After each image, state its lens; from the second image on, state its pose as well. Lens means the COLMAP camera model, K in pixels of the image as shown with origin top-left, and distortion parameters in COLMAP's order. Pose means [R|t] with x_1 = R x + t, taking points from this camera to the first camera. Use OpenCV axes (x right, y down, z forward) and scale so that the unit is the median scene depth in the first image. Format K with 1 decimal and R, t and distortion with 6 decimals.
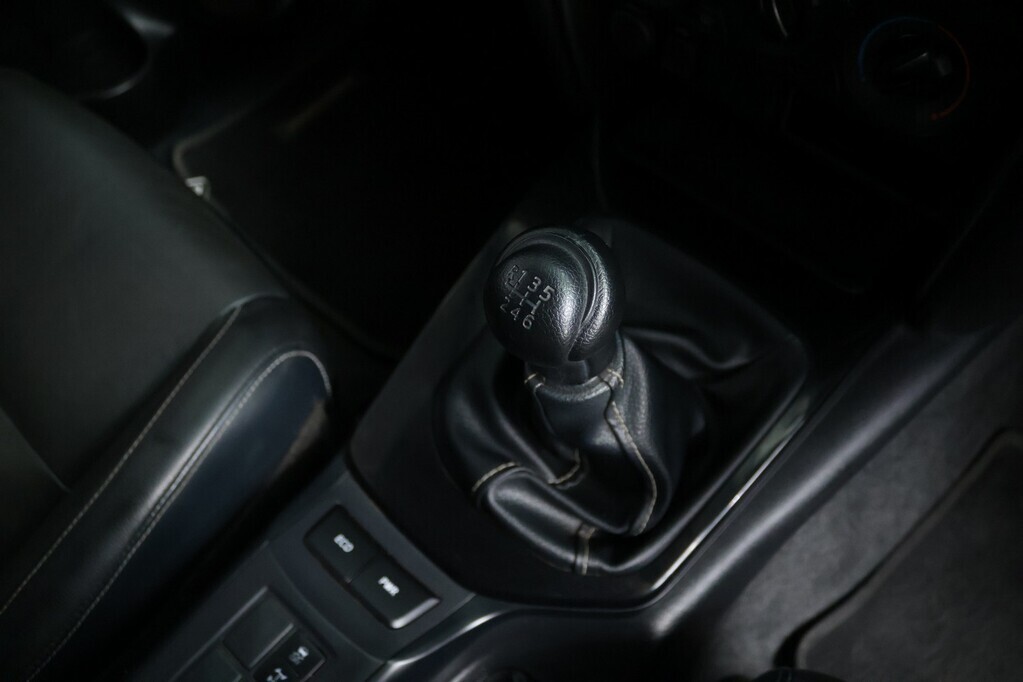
lens RADIAL K [[803.3, 0, 511.5], [0, 803.3, 341.0], [0, 0, 1]] dist [-0.099335, -0.001290]
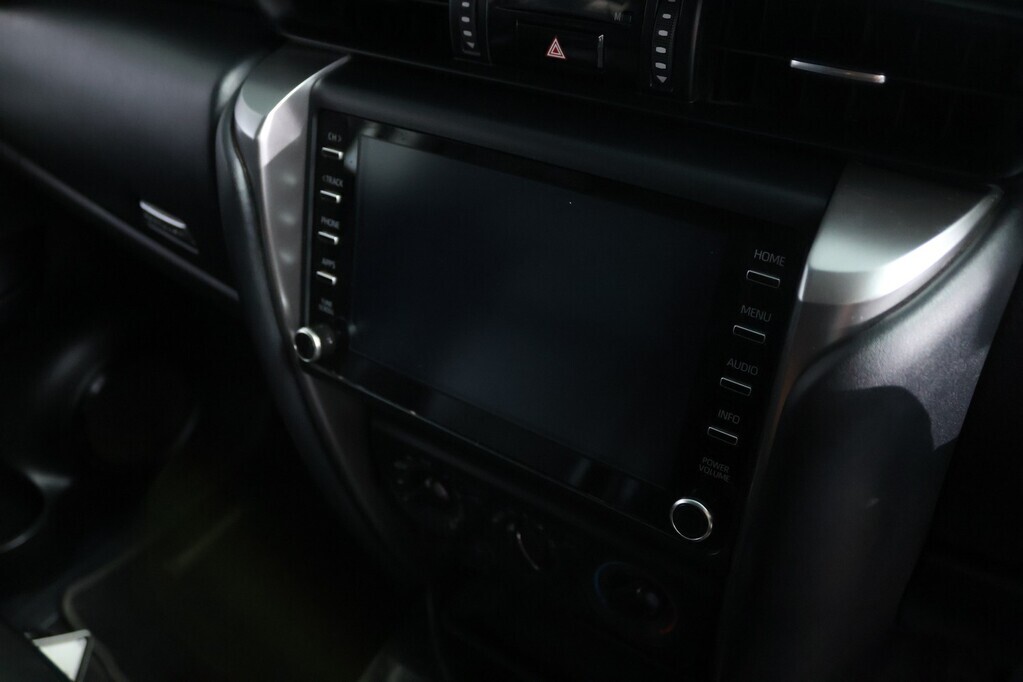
lens RADIAL K [[803.3, 0, 511.5], [0, 803.3, 341.0], [0, 0, 1]] dist [-0.099335, -0.001290]
pose [[0.993457, -0.071923, 0.088709, 0.191521], [0.101339, 0.913346, -0.394372, -0.193300], [-0.052658, 0.400782, 0.914659, -0.204012]]
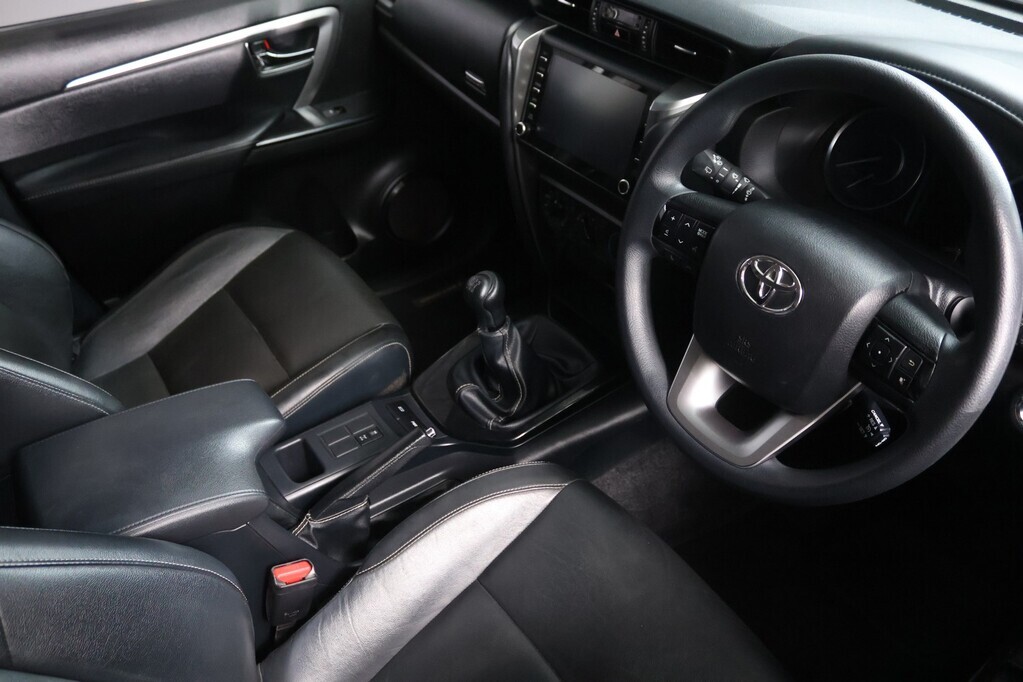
lens RADIAL K [[803.3, 0, 511.5], [0, 803.3, 341.0], [0, 0, 1]] dist [-0.099335, -0.001290]
pose [[0.973870, 0.154204, -0.166729, 0.521408], [-0.203083, 0.919930, -0.335391, 0.851706], [0.101661, 0.360487, 0.927208, -1.392050]]
